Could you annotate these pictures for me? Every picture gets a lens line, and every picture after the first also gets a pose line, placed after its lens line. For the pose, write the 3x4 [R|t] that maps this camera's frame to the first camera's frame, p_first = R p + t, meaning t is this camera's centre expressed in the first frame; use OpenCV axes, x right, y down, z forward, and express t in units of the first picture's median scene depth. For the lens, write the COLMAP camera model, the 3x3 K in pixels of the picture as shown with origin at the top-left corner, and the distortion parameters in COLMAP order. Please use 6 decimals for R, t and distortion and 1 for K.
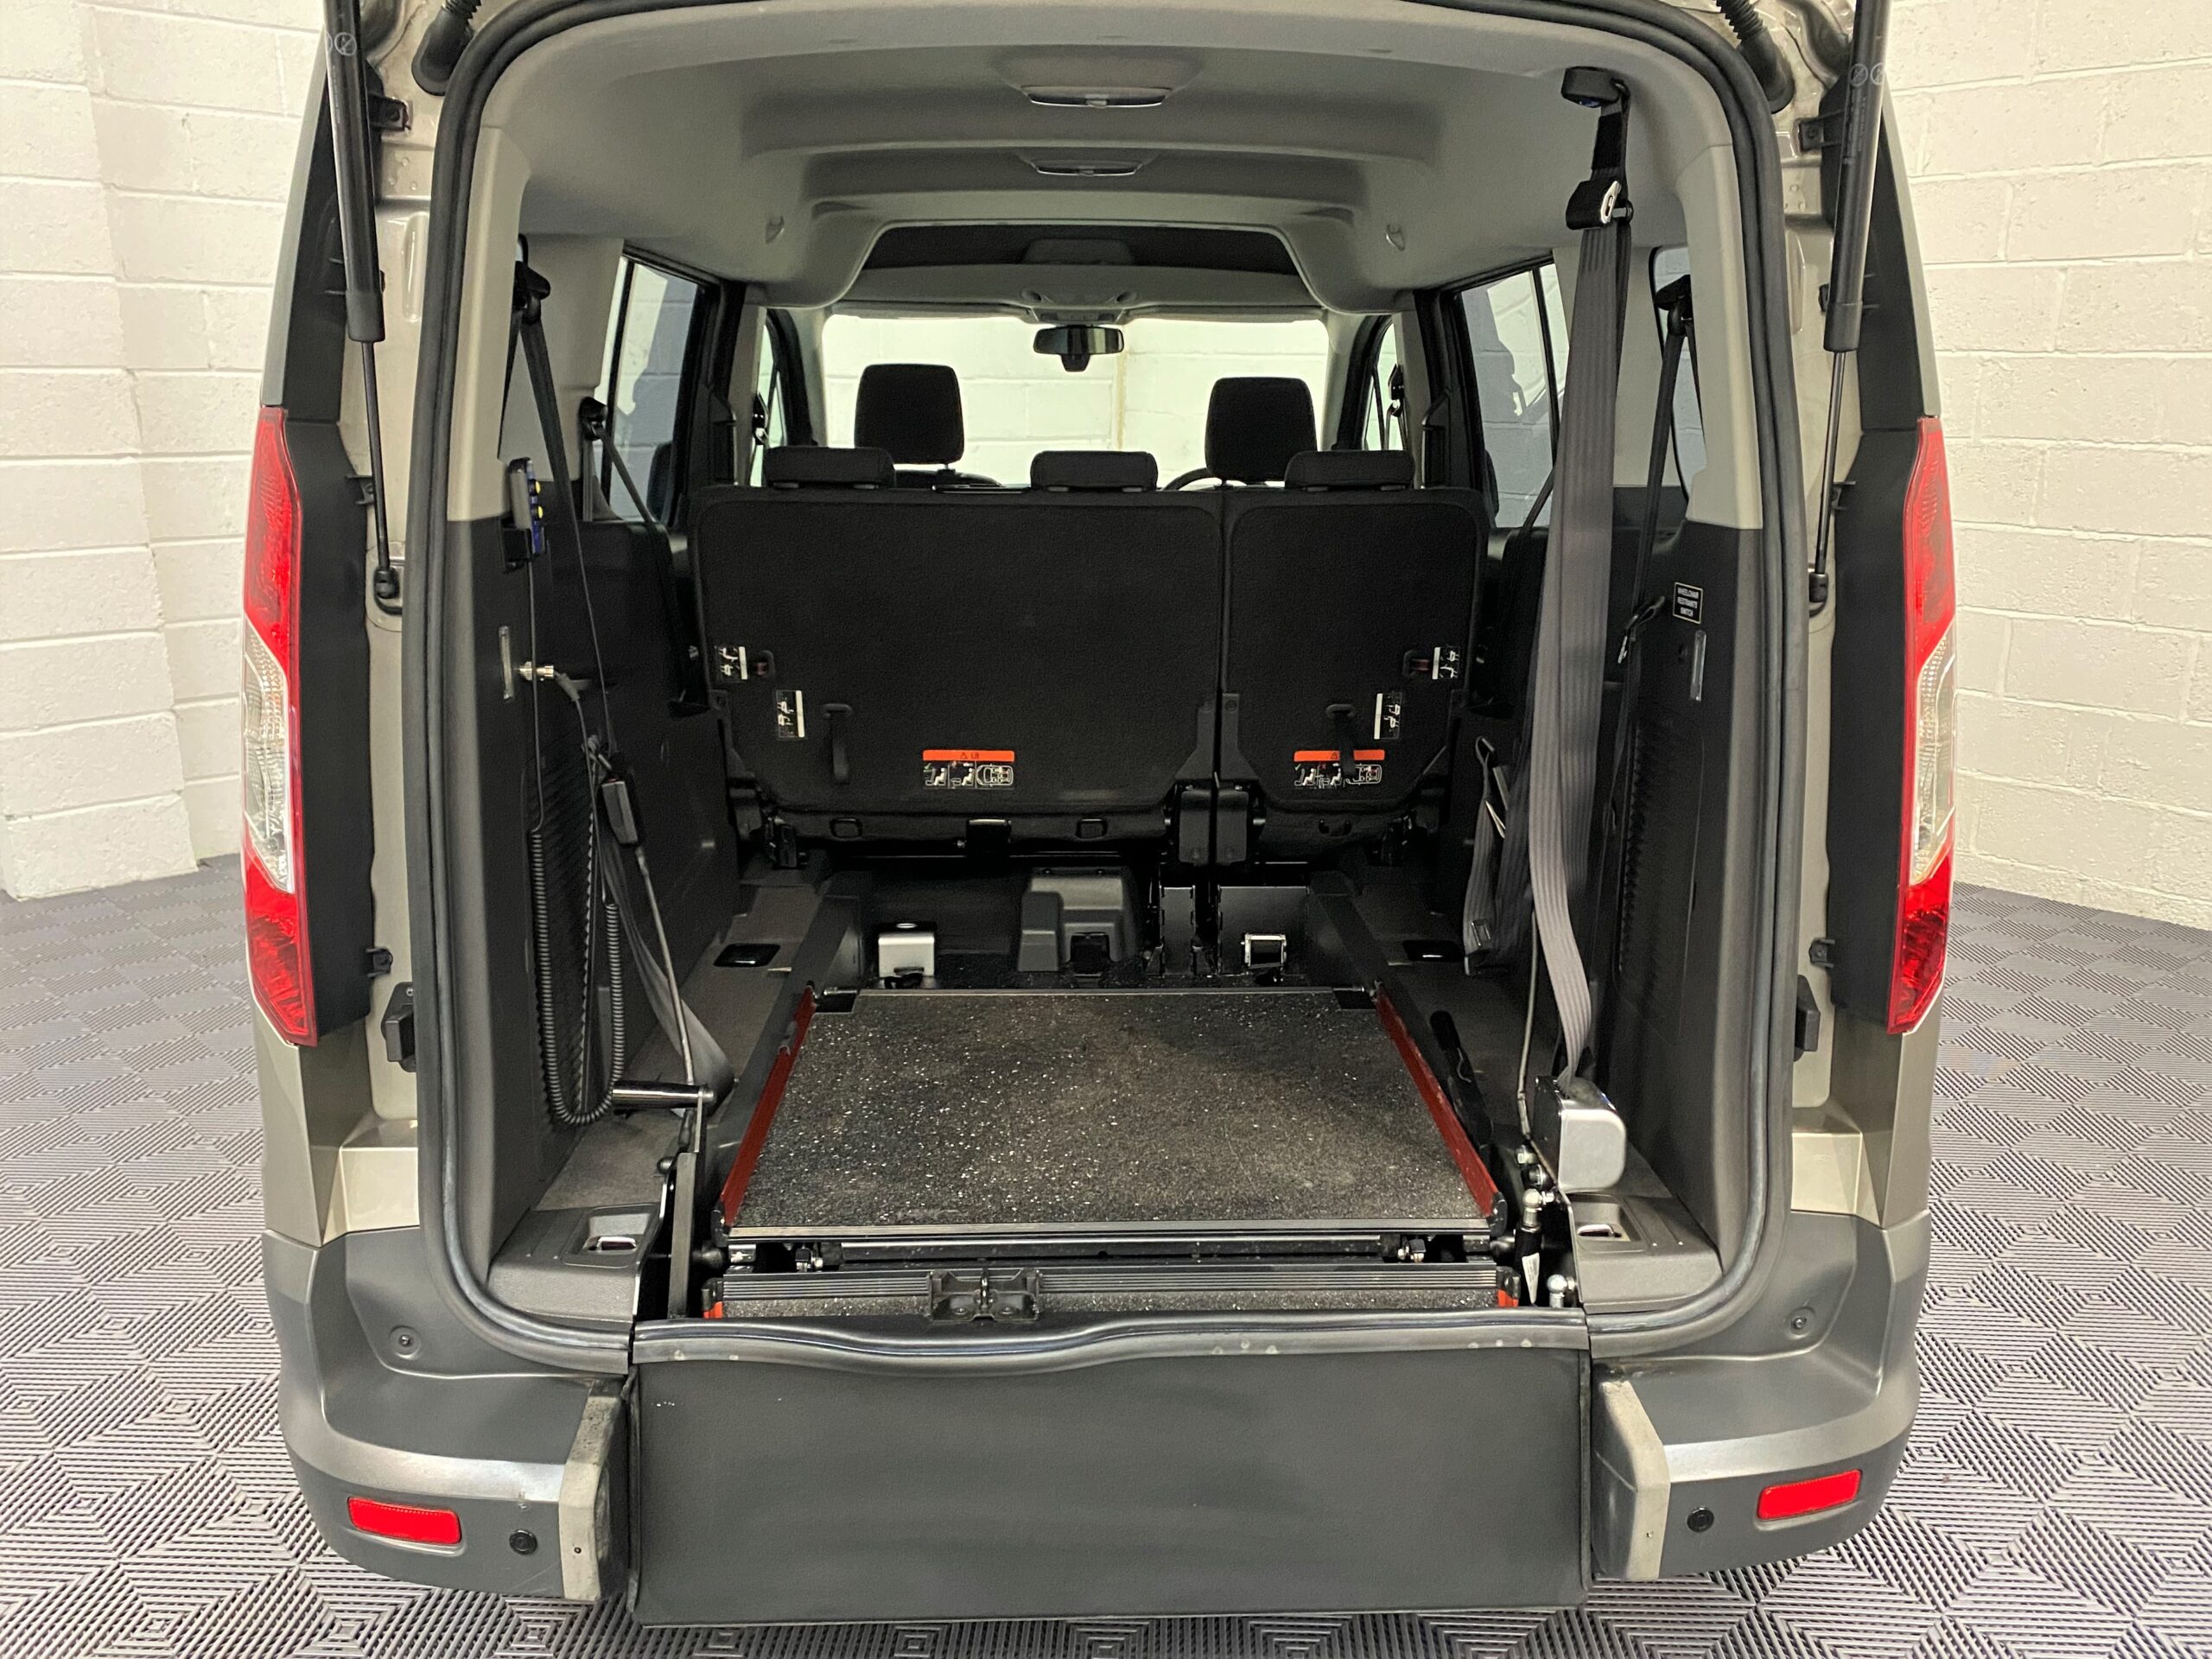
lens RADIAL K [[1757.4, 0, 1116.3], [0, 1757.4, 788.1], [0, 0, 1]] dist [0.021781, 0.002148]
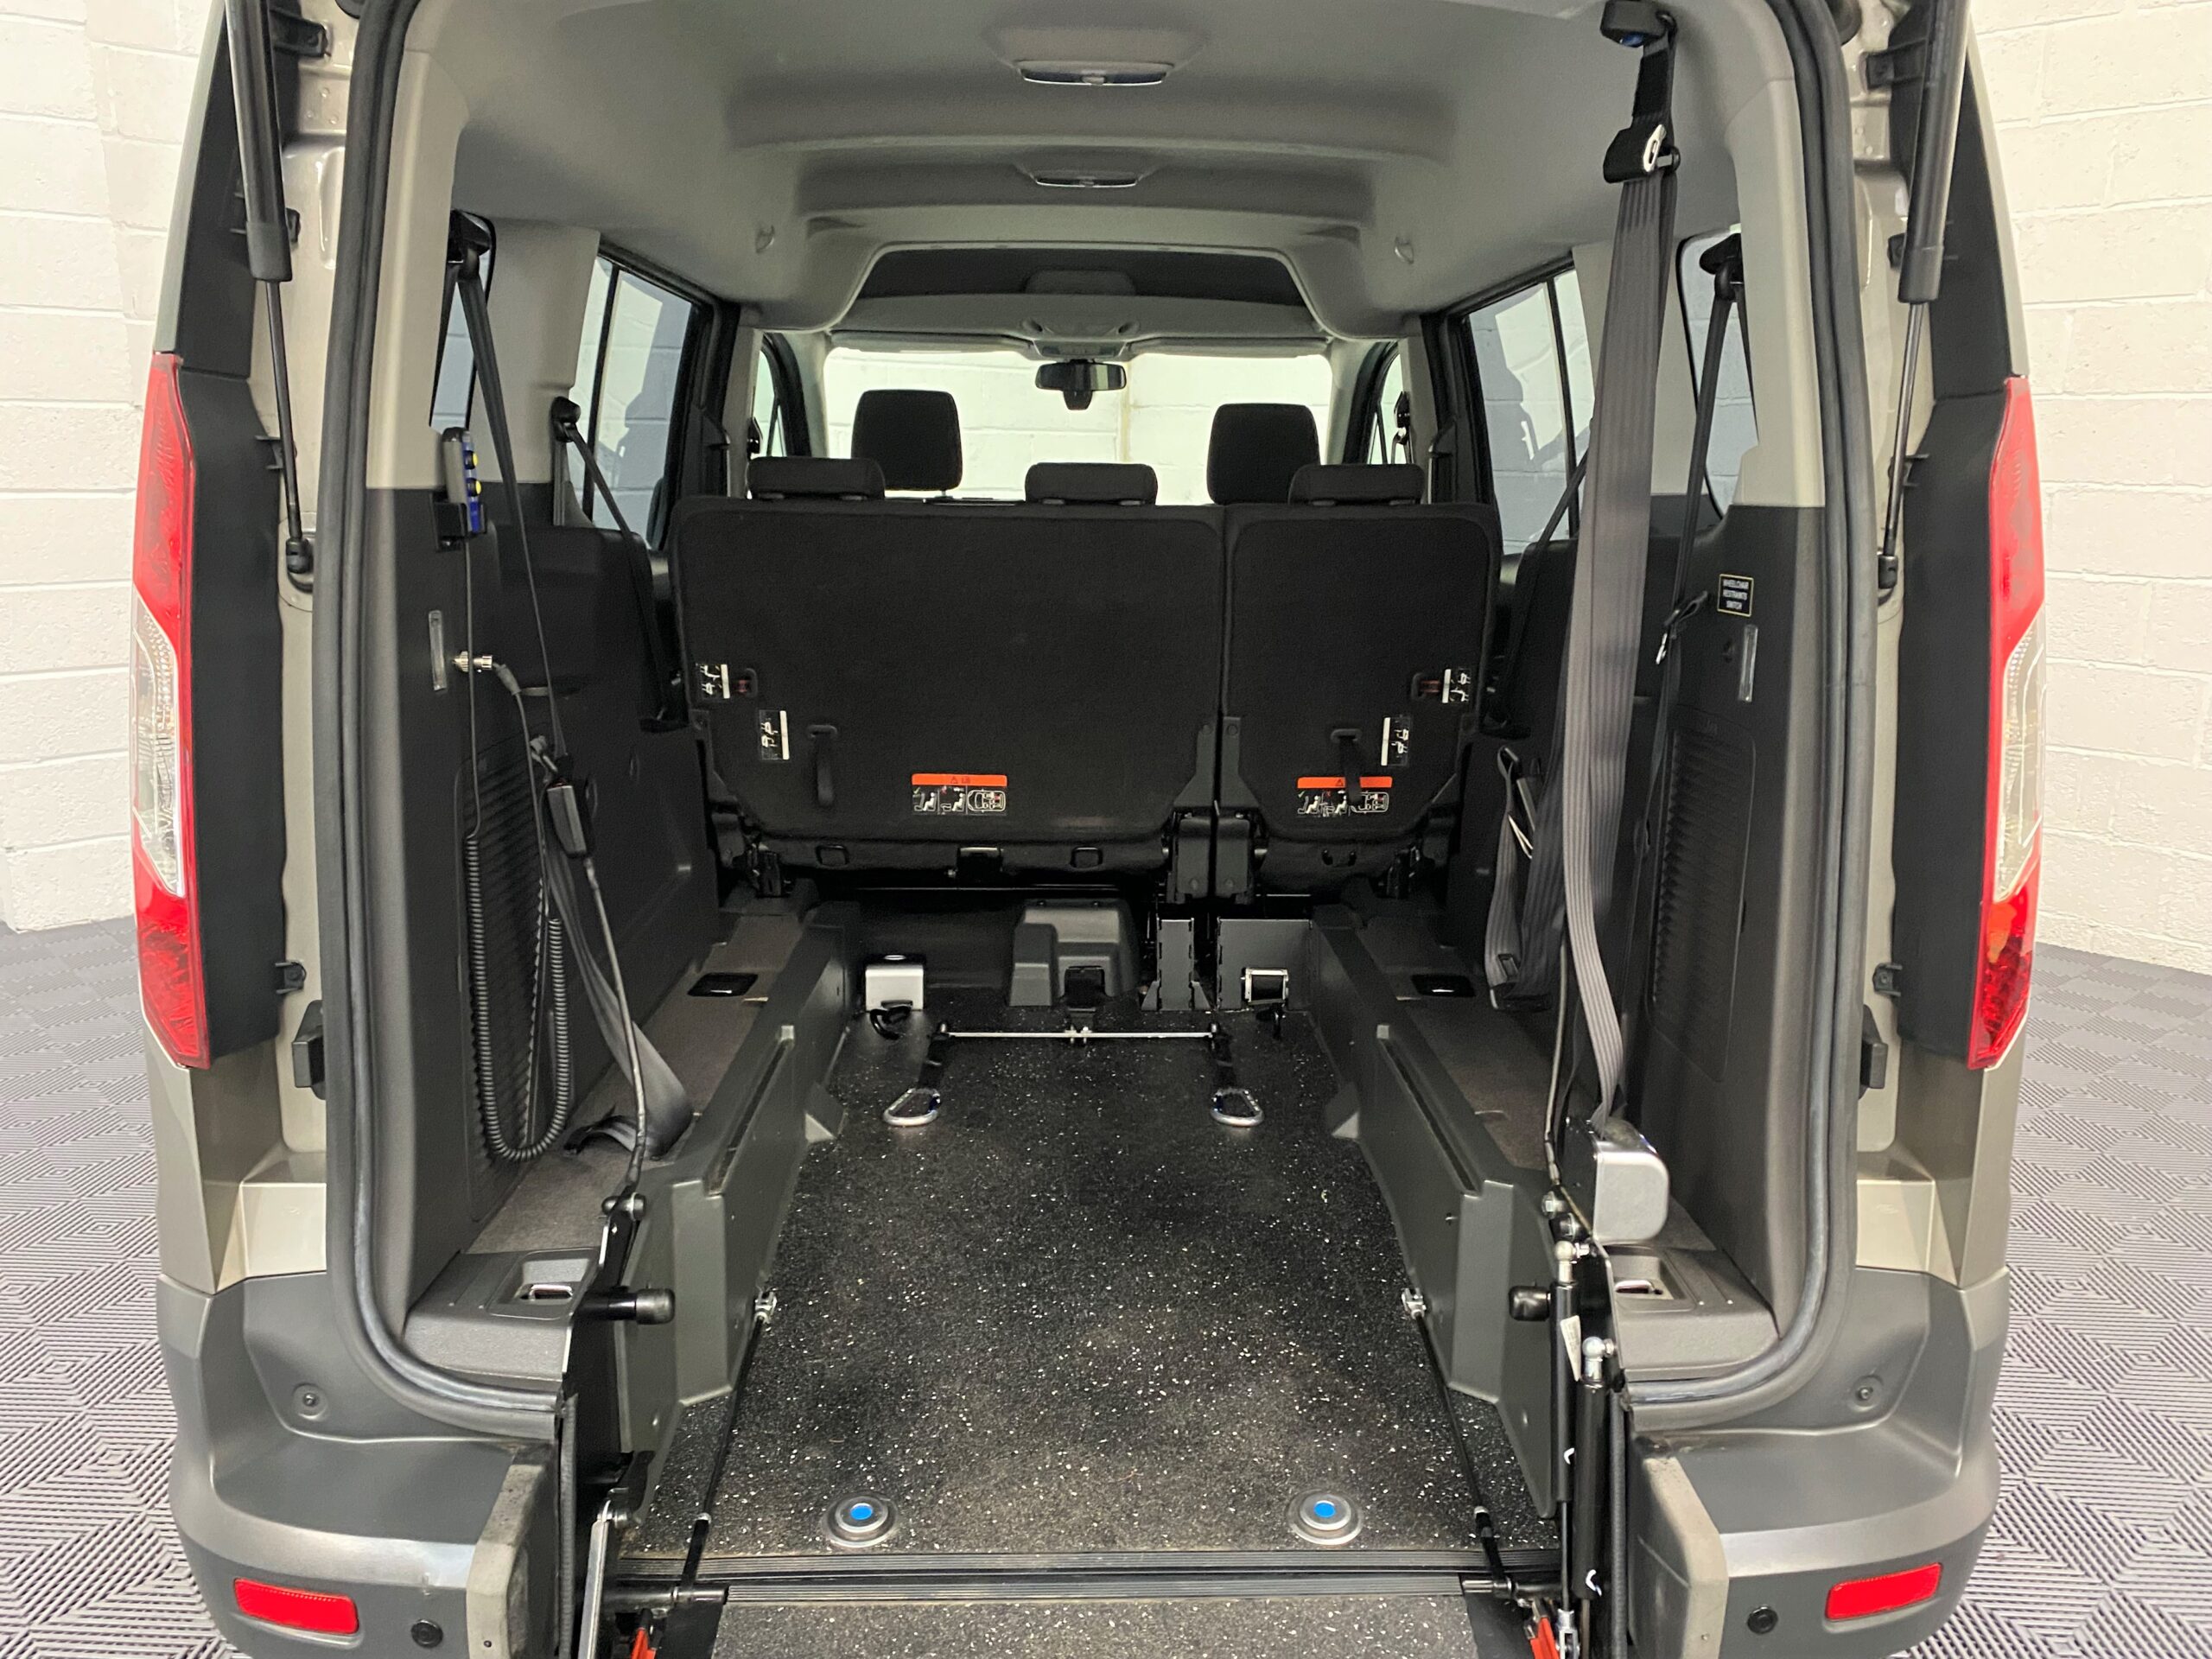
lens RADIAL K [[1683.4, 0, 1104.5], [0, 1683.4, 810.2], [0, 0, 1]] dist [0.020394, -0.004516]
pose [[0.999933, 0.006117, -0.009833, 0.004866], [-0.006314, 0.999777, -0.020155, 0.016714], [0.009707, 0.020215, 0.999749, 0.081908]]
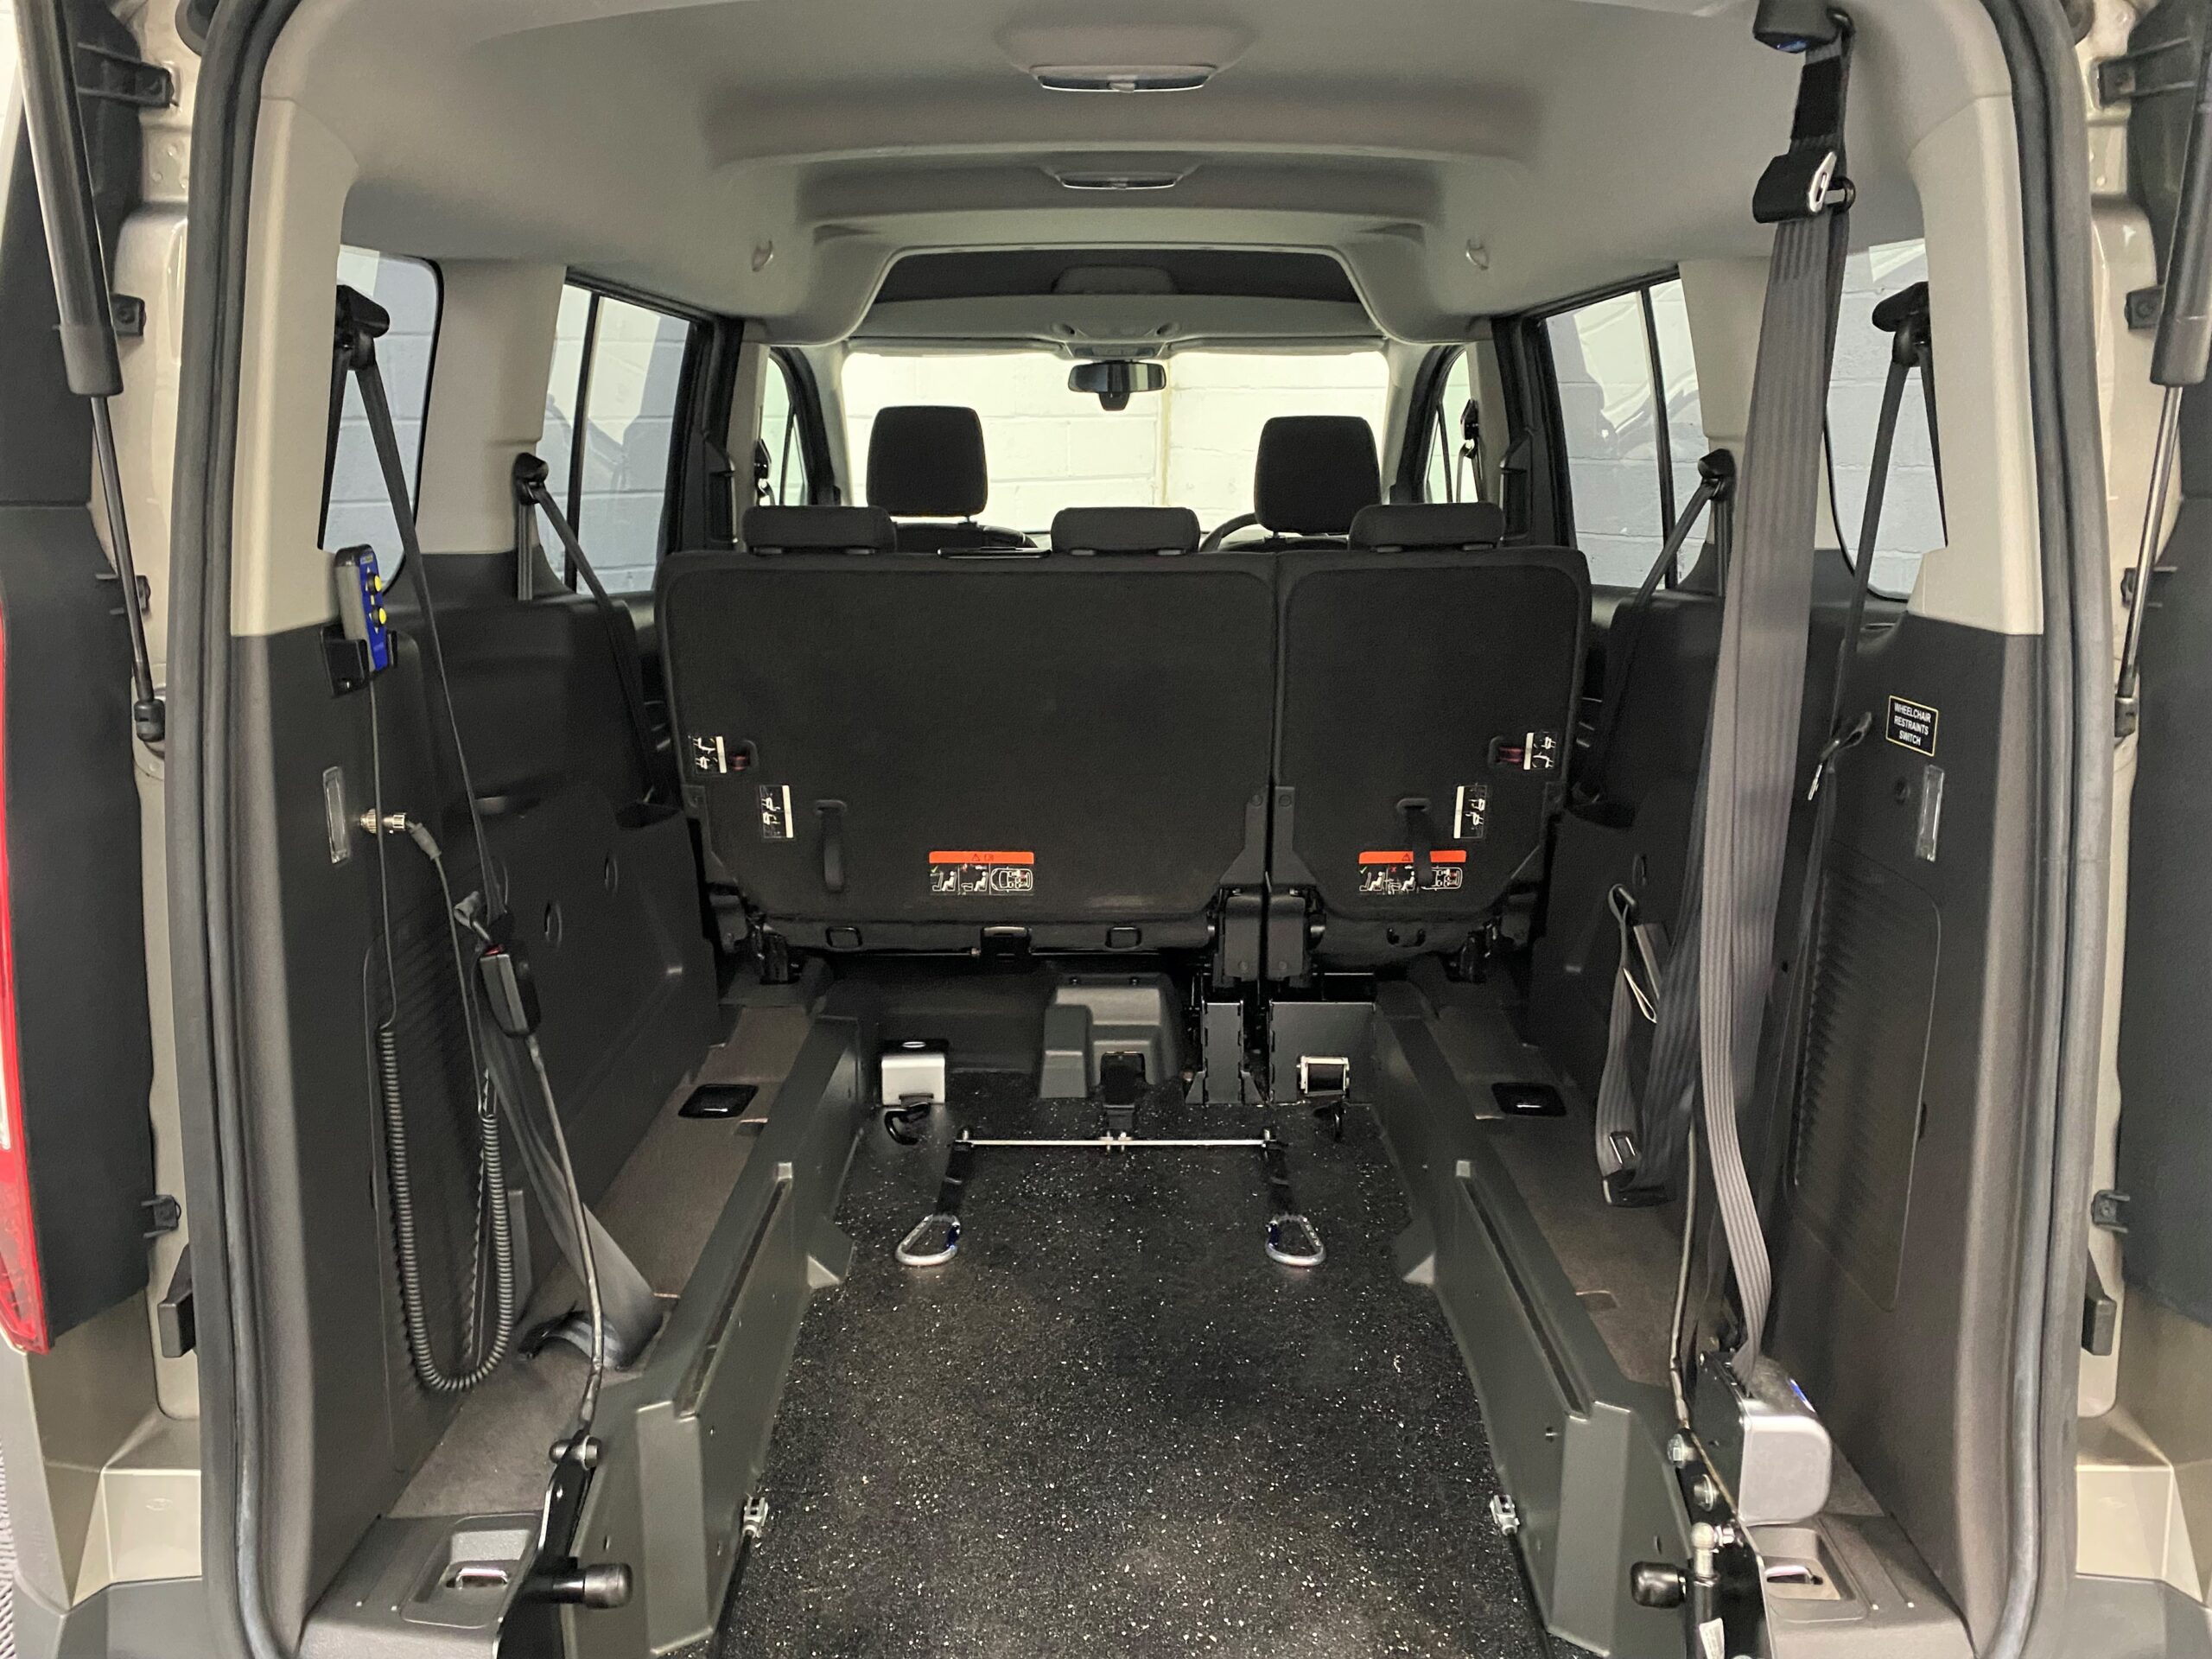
lens RADIAL K [[1686.1, 0, 1092.7], [0, 1686.1, 807.5], [0, 0, 1]] dist [0.008581, 0.008082]
pose [[0.999051, -0.000363, -0.043556, 0.007149], [0.000455, 0.999998, 0.002110, -0.047107], [0.043555, -0.002128, 0.999049, 0.178617]]
